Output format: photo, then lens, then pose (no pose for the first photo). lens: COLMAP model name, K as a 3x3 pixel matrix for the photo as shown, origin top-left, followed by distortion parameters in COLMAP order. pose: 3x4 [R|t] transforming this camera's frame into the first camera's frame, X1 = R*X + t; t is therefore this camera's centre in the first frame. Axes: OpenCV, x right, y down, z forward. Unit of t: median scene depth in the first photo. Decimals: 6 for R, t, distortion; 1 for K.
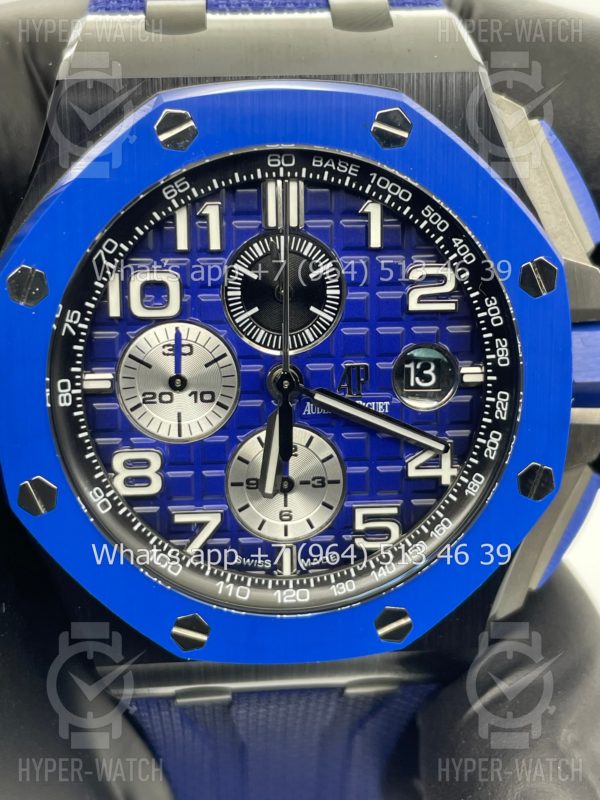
lens RADIAL K [[1263.5, 0, 300.0], [0, 1263.5, 400.0], [0, 0, 1]] dist [0.028126, 0.063899]
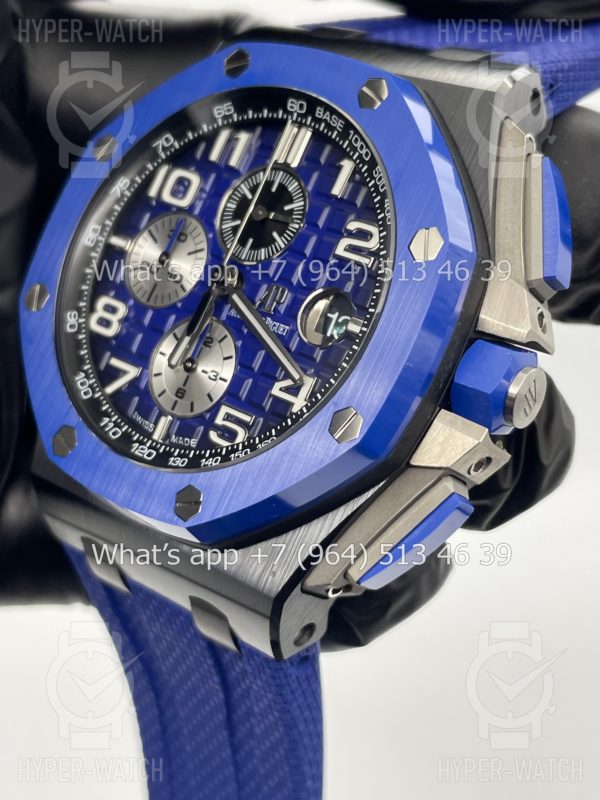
lens RADIAL K [[1263.5, 0, 300.0], [0, 1263.5, 400.0], [0, 0, 1]] dist [0.028126, 0.063899]
pose [[0.716044, 0.304250, -0.628262, 0.795425], [-0.501927, 0.849891, -0.160479, 0.229563], [0.485129, 0.430252, 0.761271, 0.199745]]
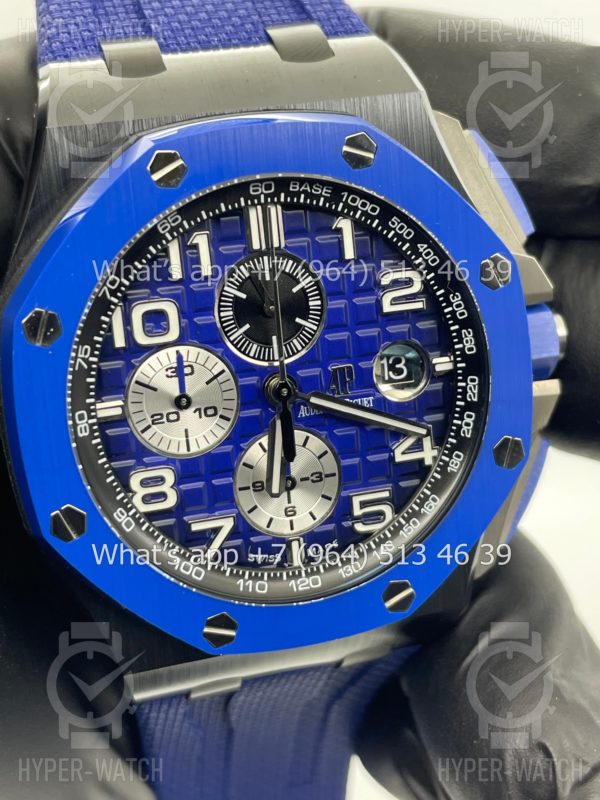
lens RADIAL K [[1263.5, 0, 300.0], [0, 1263.5, 400.0], [0, 0, 1]] dist [0.028126, 0.063899]
pose [[0.978211, -0.114825, 0.172969, -0.184762], [0.112569, 0.993382, 0.022831, -0.028426], [-0.174446, -0.002863, 0.984663, -0.074505]]
